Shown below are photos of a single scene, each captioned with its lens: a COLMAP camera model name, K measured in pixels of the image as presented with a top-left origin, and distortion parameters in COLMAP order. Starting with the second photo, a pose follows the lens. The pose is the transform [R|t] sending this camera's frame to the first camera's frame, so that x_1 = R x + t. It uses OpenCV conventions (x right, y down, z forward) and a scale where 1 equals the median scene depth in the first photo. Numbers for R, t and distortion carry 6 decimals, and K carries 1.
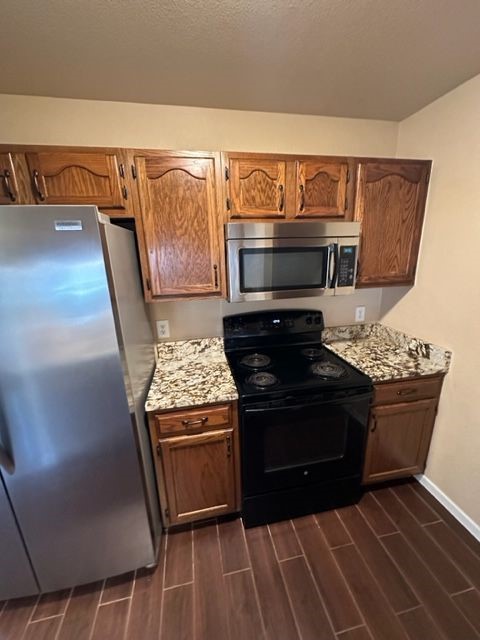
lens RADIAL K [[257.3, 0, 238.9], [0, 257.3, 319.3], [0, 0, 1]] dist [-0.003124, 0.000577]
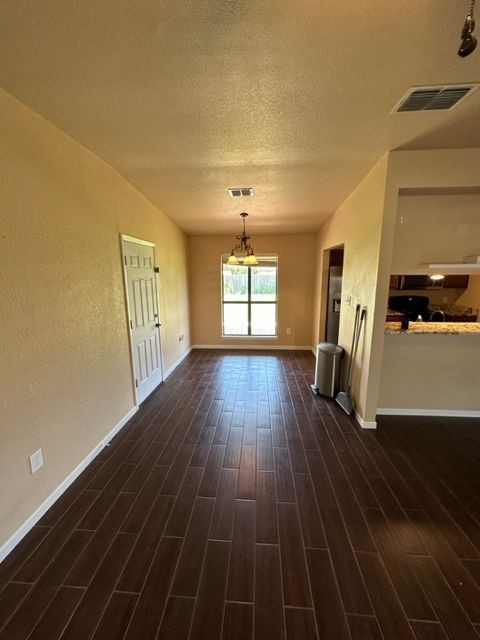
lens RADIAL K [[257.3, 0, 240.3], [0, 257.3, 323.0], [0, 0, 1]] dist [-0.003124, 0.000577]
pose [[0.963703, 0.073981, -0.256520, -1.135740], [-0.093423, 0.993539, -0.064436, 0.777518], [0.250096, 0.086062, 0.964389, -2.703974]]
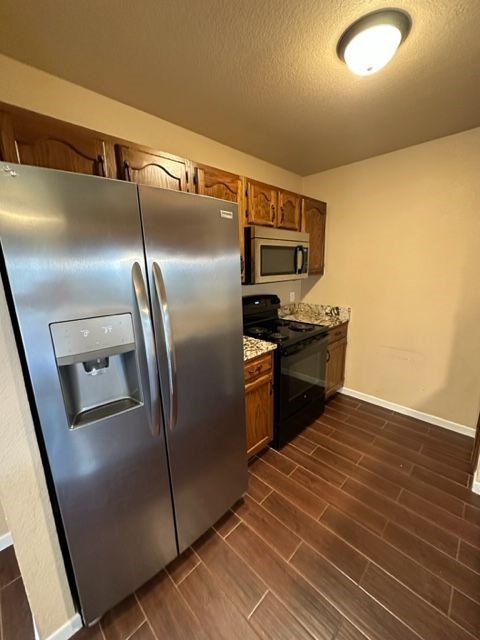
lens RADIAL K [[257.3, 0, 239.5], [0, 257.3, 319.6], [0, 0, 1]] dist [-0.003124, 0.000577]
pose [[0.831622, -0.105394, 0.545250, -0.837896], [0.141796, 0.989580, -0.024989, 0.143705], [-0.536935, 0.098096, 0.837901, -0.089183]]
